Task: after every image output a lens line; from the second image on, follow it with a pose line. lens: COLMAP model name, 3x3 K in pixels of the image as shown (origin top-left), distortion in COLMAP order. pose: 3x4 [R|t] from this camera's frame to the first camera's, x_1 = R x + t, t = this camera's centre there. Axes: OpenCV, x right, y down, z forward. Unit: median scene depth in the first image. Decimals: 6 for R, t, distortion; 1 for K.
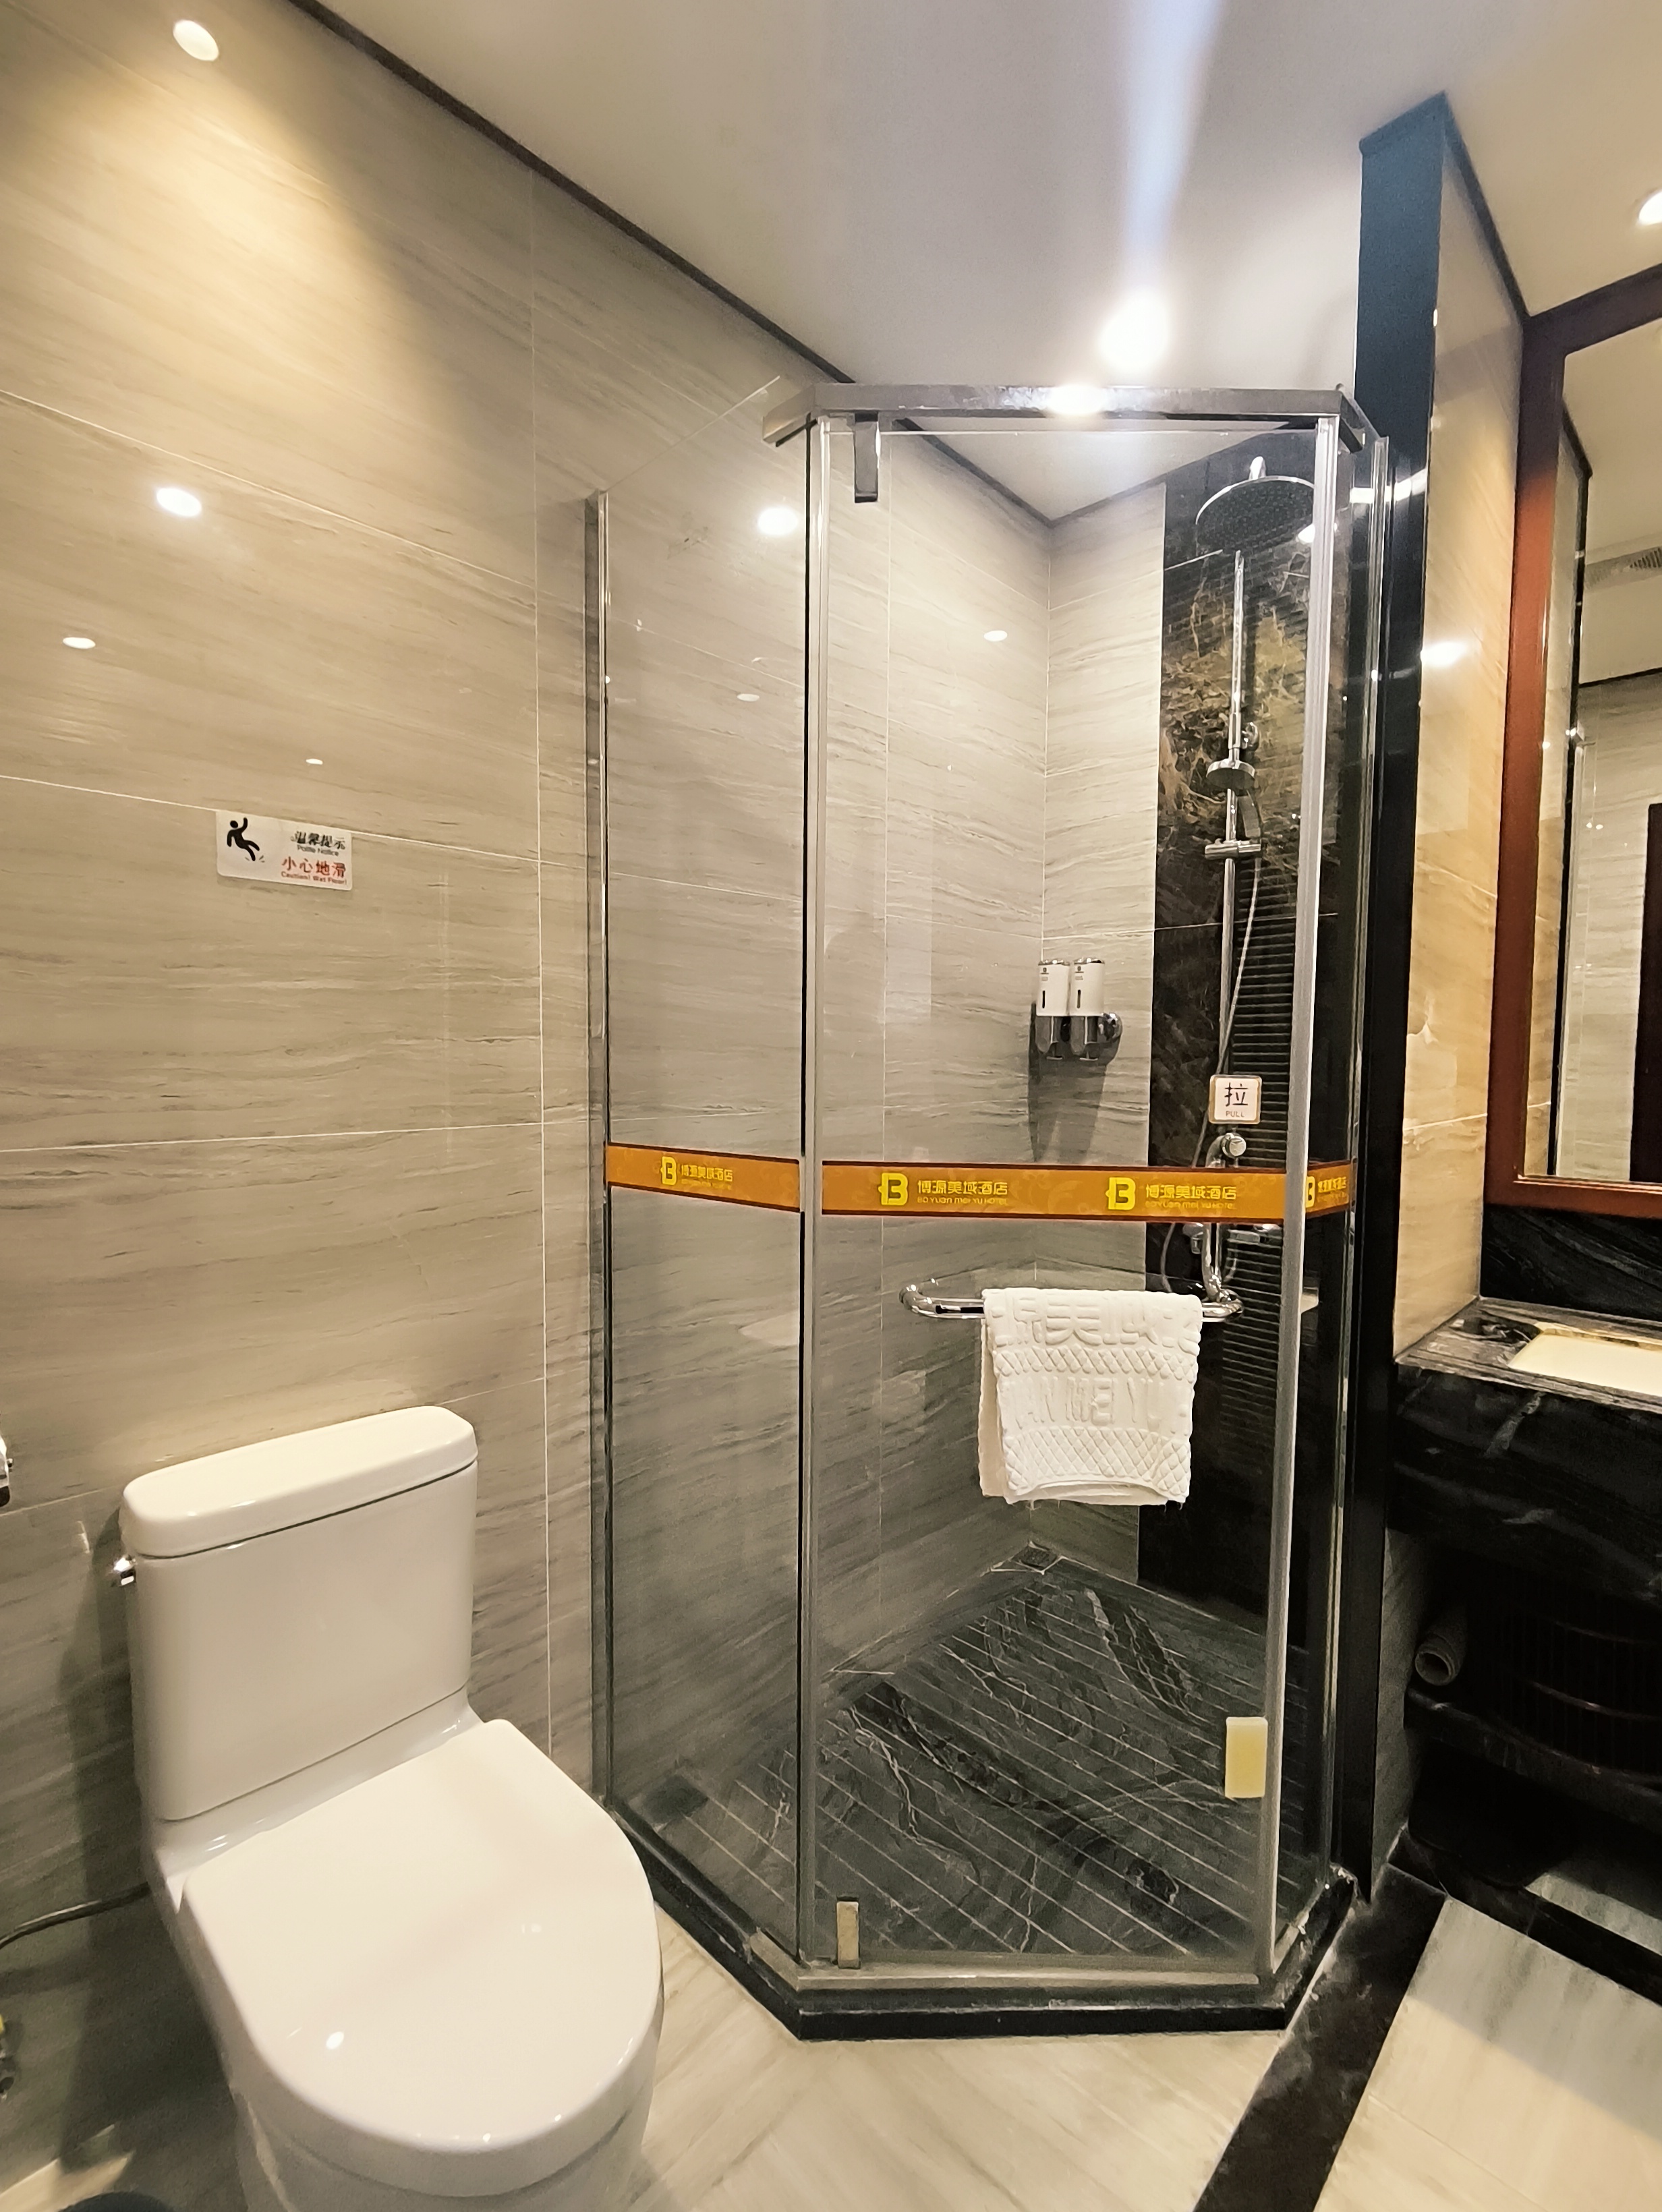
lens RADIAL K [[1006.9, 0, 833.3], [0, 1006.9, 1110.3], [0, 0, 1]] dist [0.000150, 0.002410]
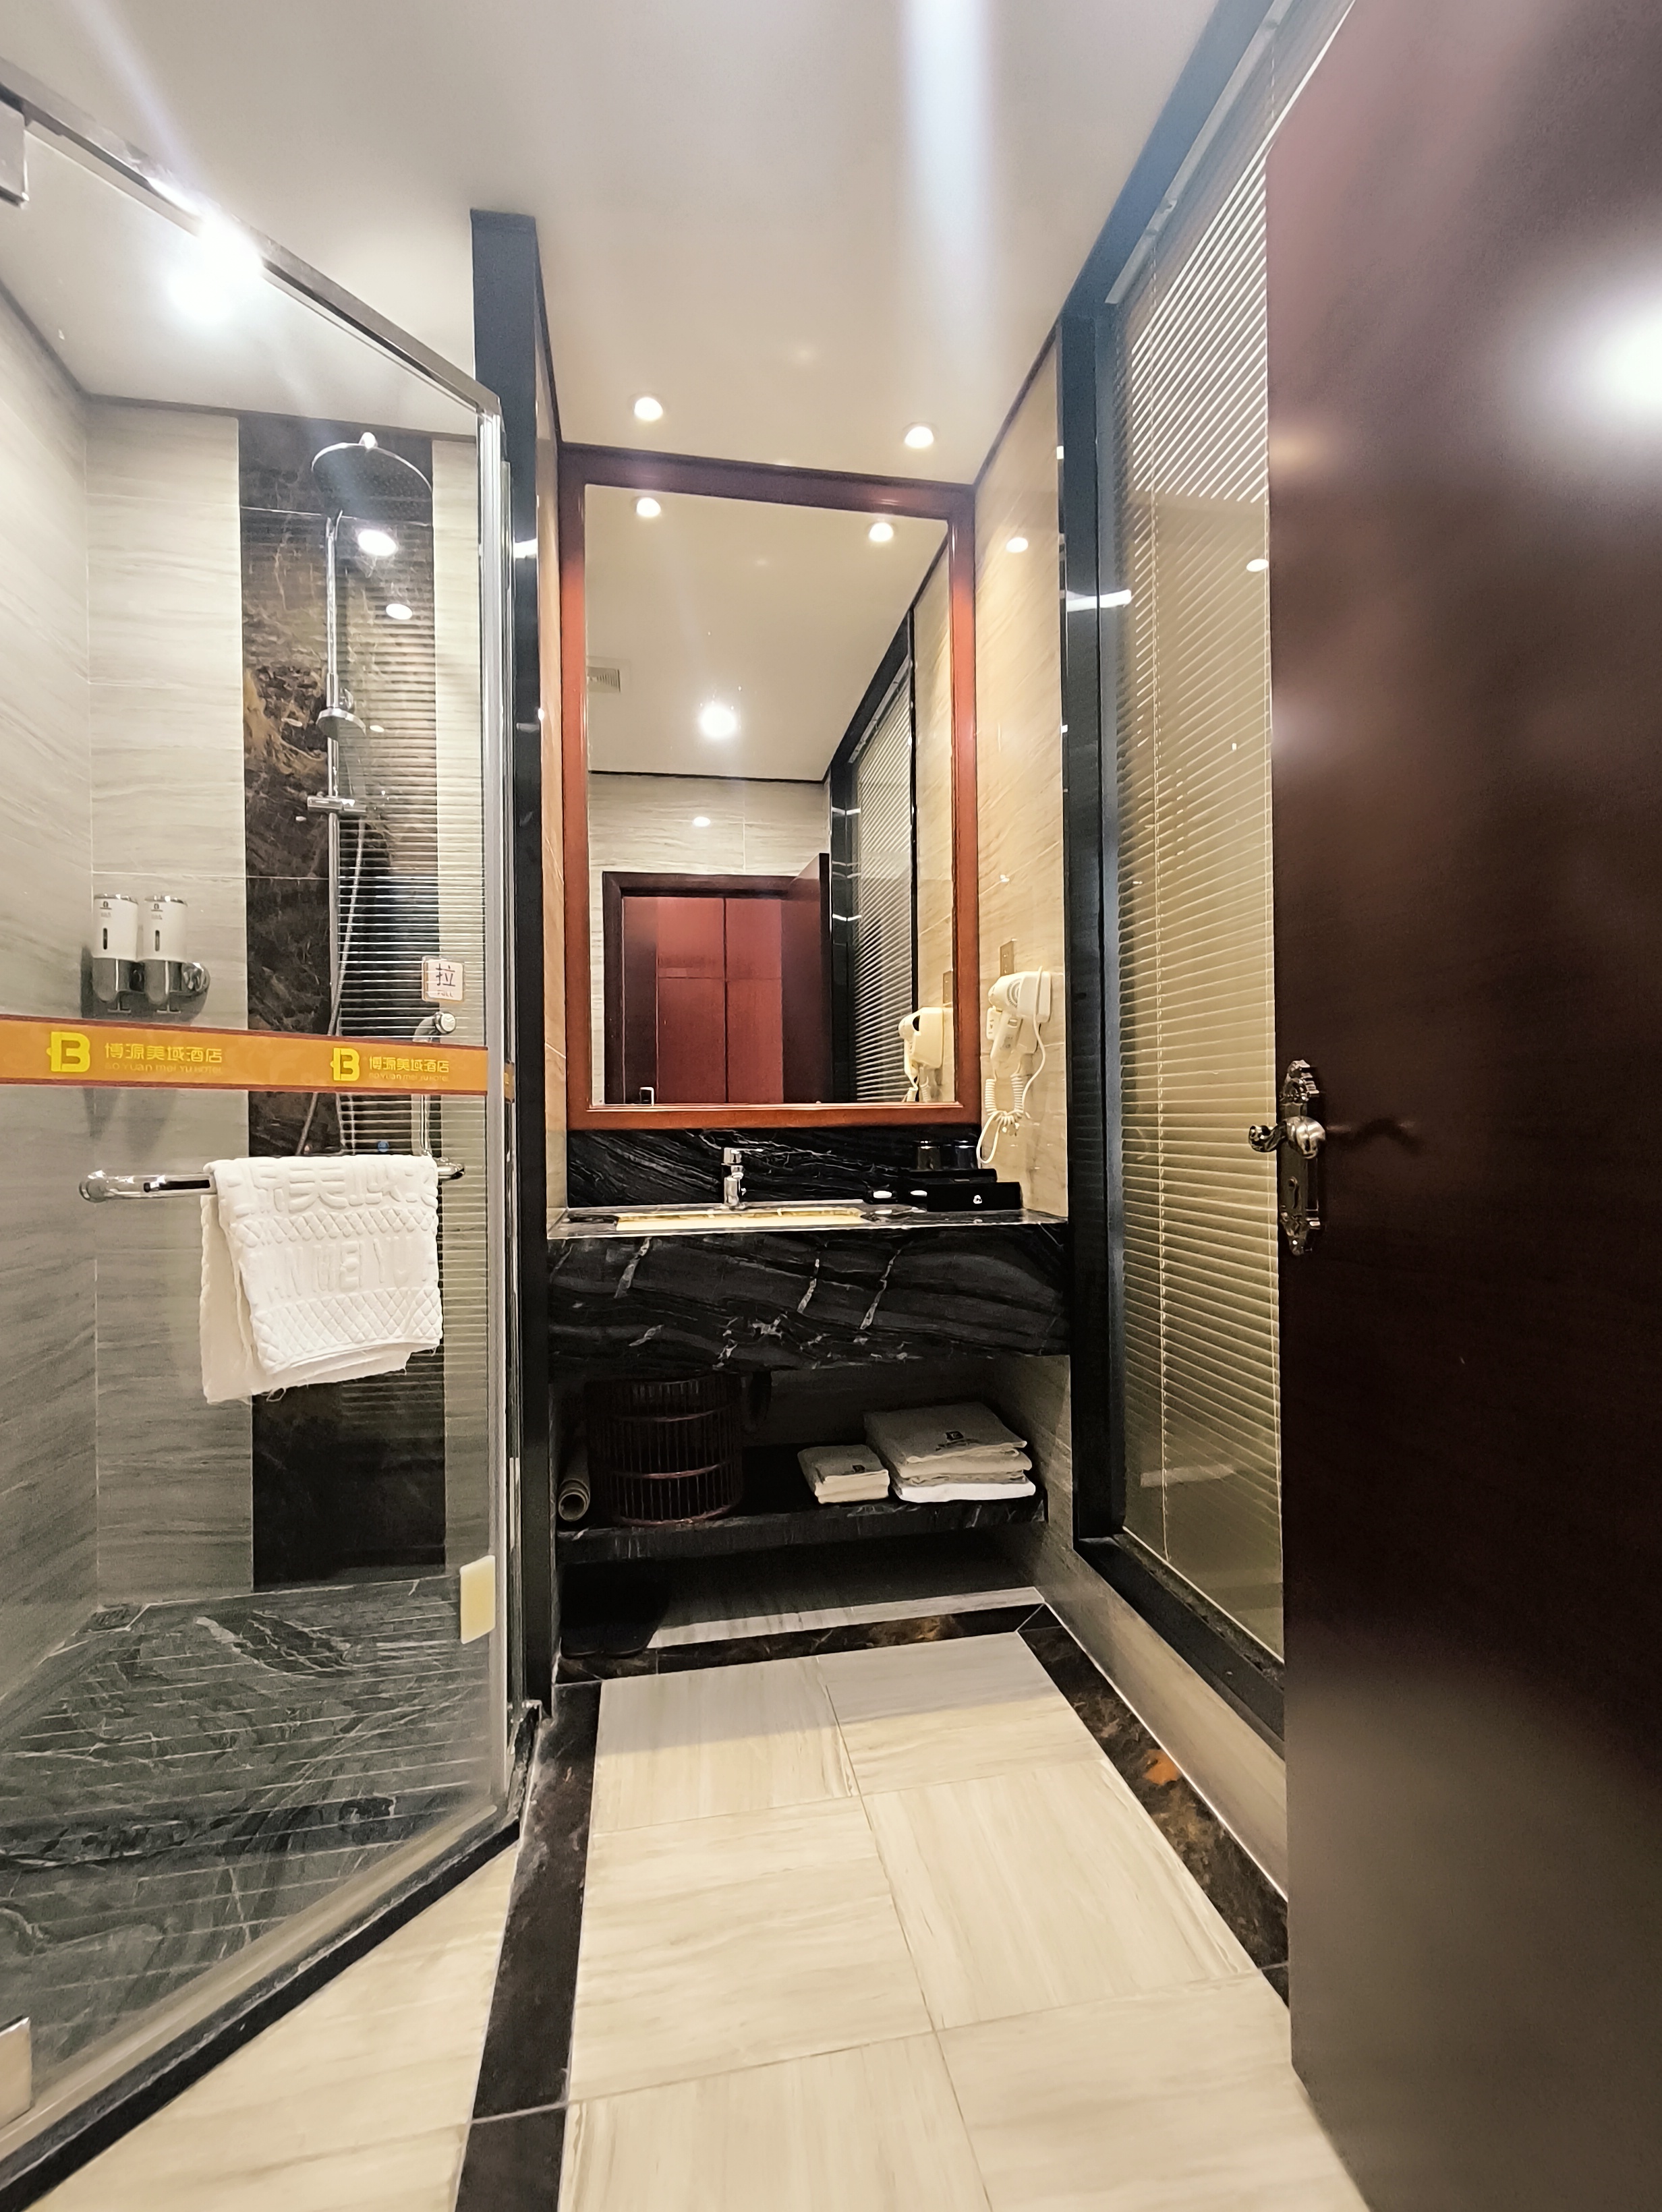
lens RADIAL K [[1006.9, 0, 833.3], [0, 1006.9, 1110.3], [0, 0, 1]] dist [0.000150, 0.002410]
pose [[0.581094, -0.010924, 0.813763, -0.175719], [0.063195, 0.997496, -0.031736, 0.138069], [-0.811379, 0.069867, 0.580330, 0.029473]]
